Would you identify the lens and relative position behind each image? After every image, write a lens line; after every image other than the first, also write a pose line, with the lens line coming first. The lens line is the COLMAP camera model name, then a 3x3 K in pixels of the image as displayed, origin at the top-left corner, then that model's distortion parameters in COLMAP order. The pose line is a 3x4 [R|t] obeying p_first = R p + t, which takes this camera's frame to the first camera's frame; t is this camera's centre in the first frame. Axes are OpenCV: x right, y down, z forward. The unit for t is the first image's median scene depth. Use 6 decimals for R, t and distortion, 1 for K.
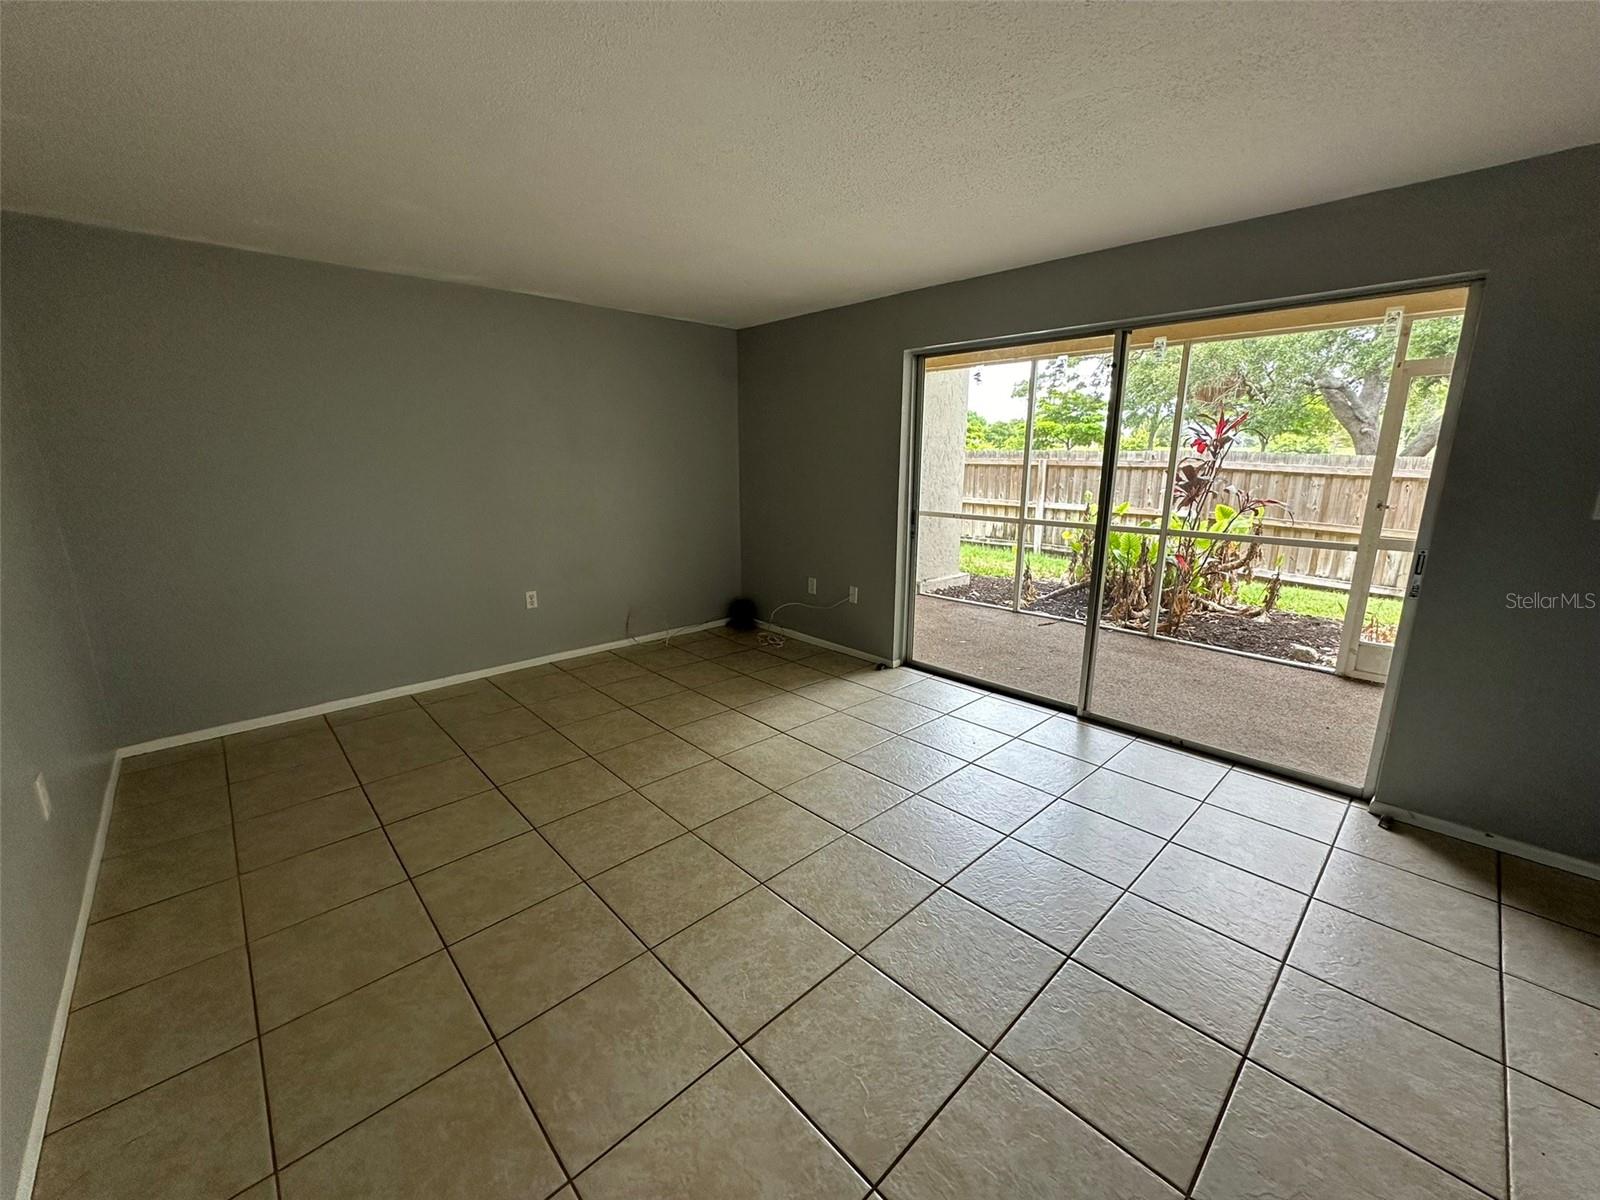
lens RADIAL K [[637.2, 0, 805.6], [0, 637.2, 598.4], [0, 0, 1]] dist [-0.001442, 0.000095]
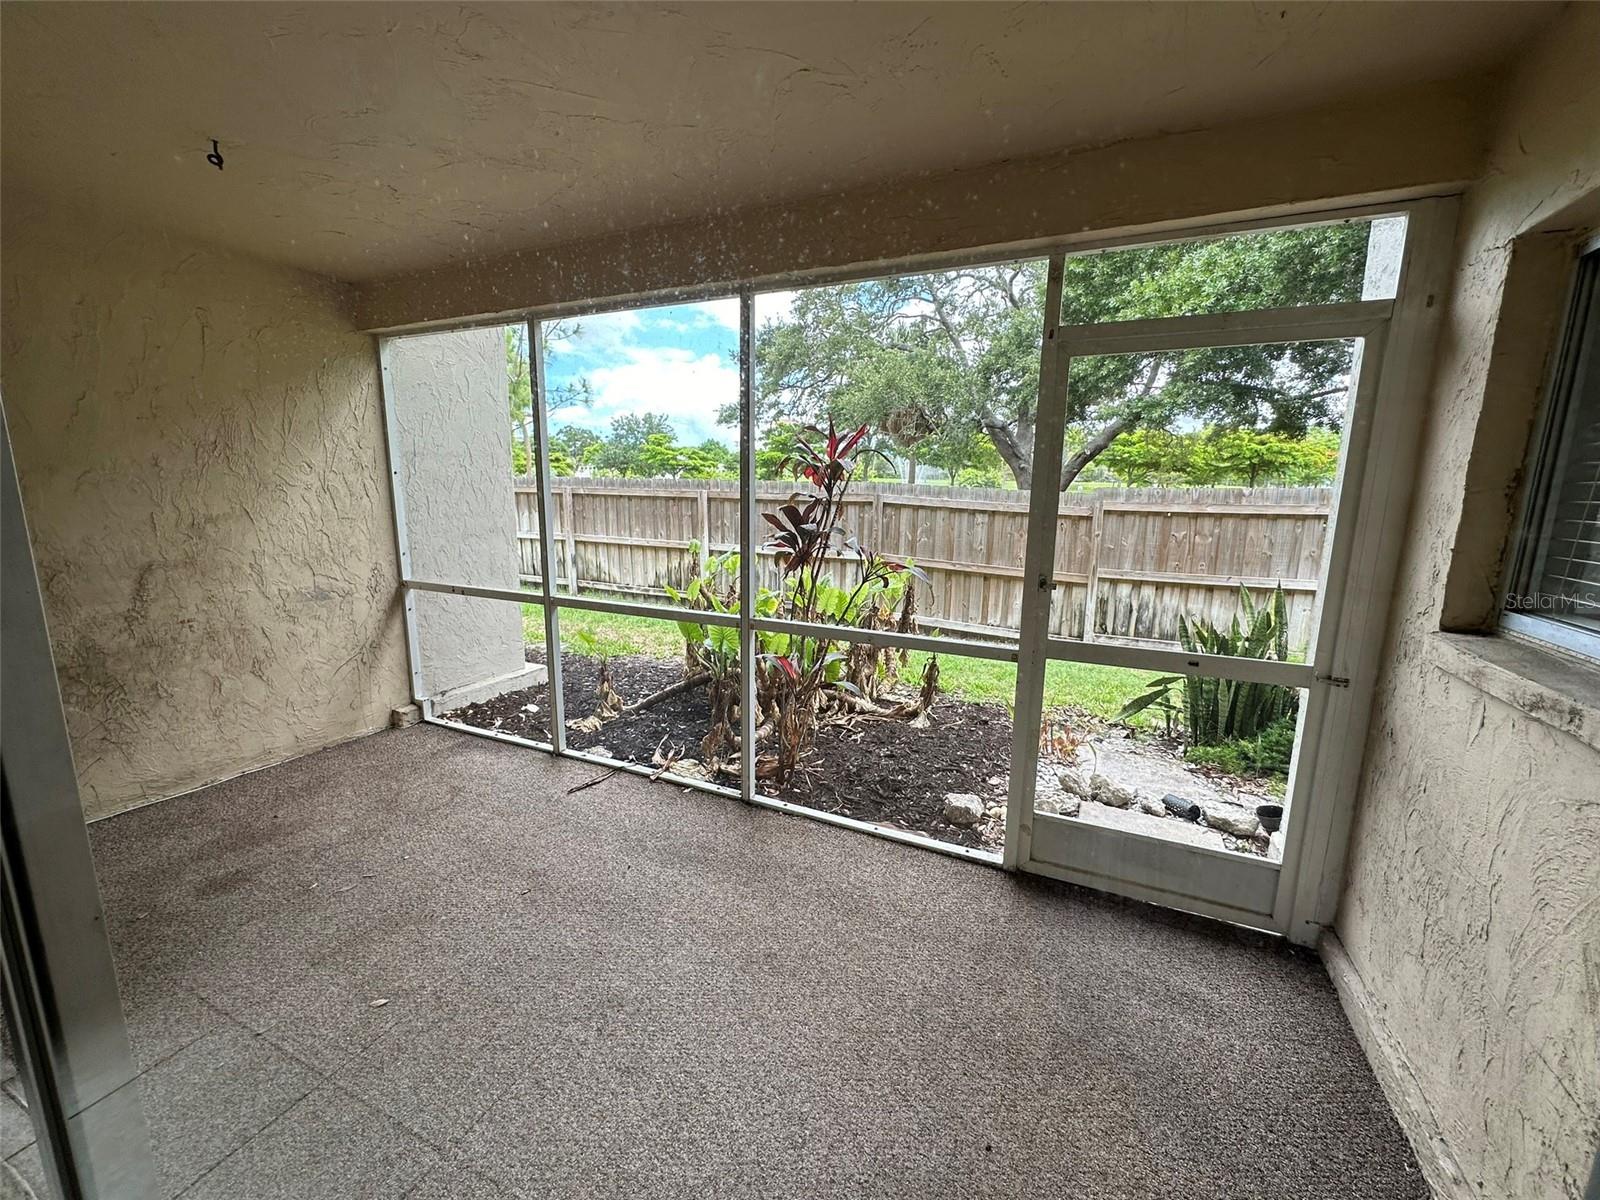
lens RADIAL K [[637.2, 0, 806.6], [0, 637.2, 601.6], [0, 0, 1]] dist [-0.001442, 0.000095]
pose [[0.927379, -0.056308, 0.369861, 0.249286], [0.070029, 0.997262, -0.023764, -0.065466], [-0.367510, 0.047939, 0.928783, 0.276935]]
